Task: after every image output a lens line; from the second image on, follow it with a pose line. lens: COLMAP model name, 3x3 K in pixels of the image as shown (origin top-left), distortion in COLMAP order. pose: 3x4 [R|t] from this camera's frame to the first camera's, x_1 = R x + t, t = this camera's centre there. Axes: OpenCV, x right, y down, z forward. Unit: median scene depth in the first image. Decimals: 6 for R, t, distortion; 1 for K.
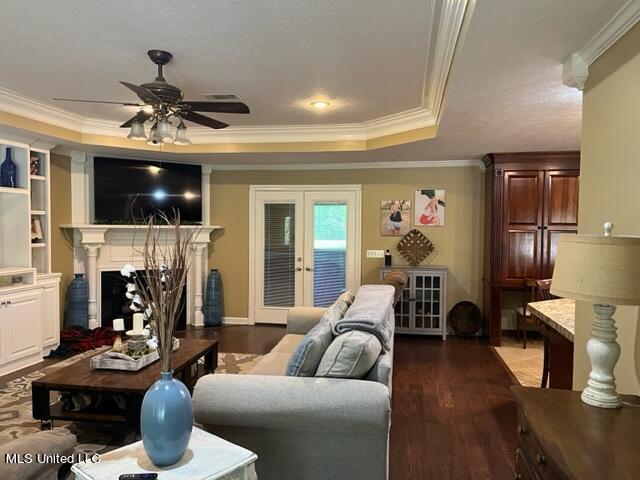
lens RADIAL K [[484.4, 0, 316.6], [0, 484.4, 243.0], [0, 0, 1]] dist [0.078812, -0.094915]
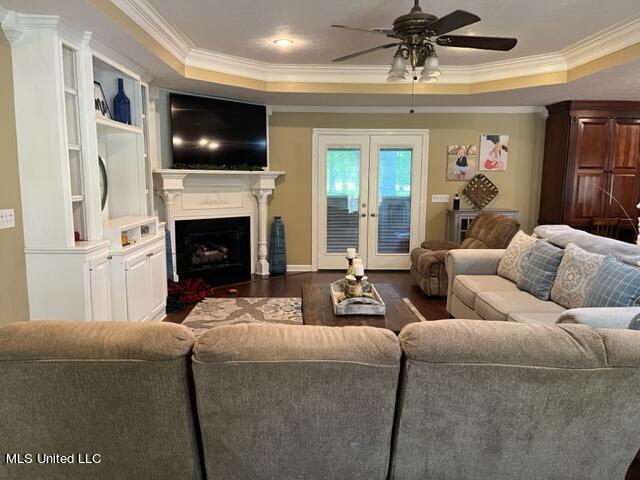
lens RADIAL K [[484.4, 0, 324.5], [0, 484.4, 243.0], [0, 0, 1]] dist [0.078812, -0.094915]
pose [[0.978853, -0.030514, 0.202277, -0.427800], [0.009000, 0.994279, 0.106438, 0.005532], [-0.204367, -0.102367, 0.973527, 0.046998]]
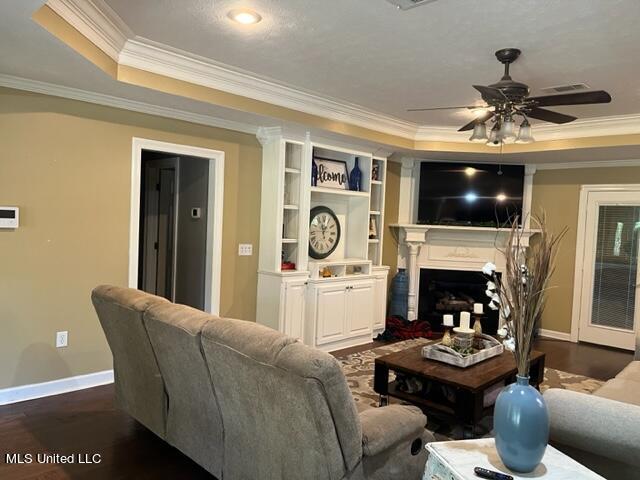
lens RADIAL K [[484.4, 0, 317.7], [0, 484.4, 242.6], [0, 0, 1]] dist [0.078812, -0.094915]
pose [[0.827956, 0.051001, -0.558470, -0.039841], [-0.054677, 0.998453, 0.010119, 0.003940], [0.558122, 0.022157, 0.829463, -0.014093]]
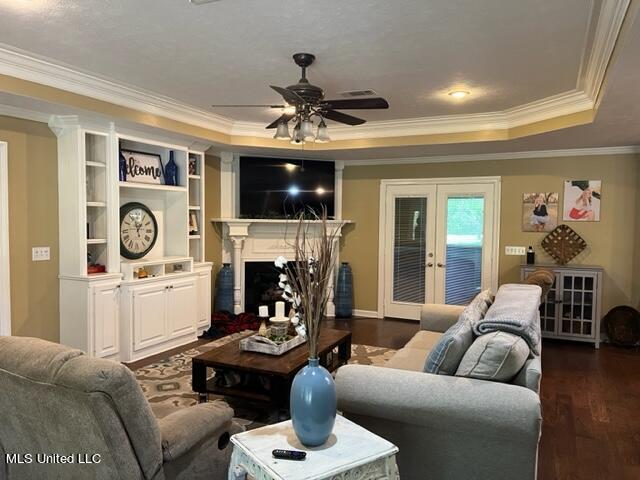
lens RADIAL K [[484.4, 0, 318.0], [0, 484.4, 242.6], [0, 0, 1]] dist [0.078812, -0.094915]
pose [[0.967703, 0.015192, -0.251634, -0.012439], [-0.012392, 0.999842, 0.012709, -0.000371], [0.251787, -0.009180, 0.967739, -0.005541]]
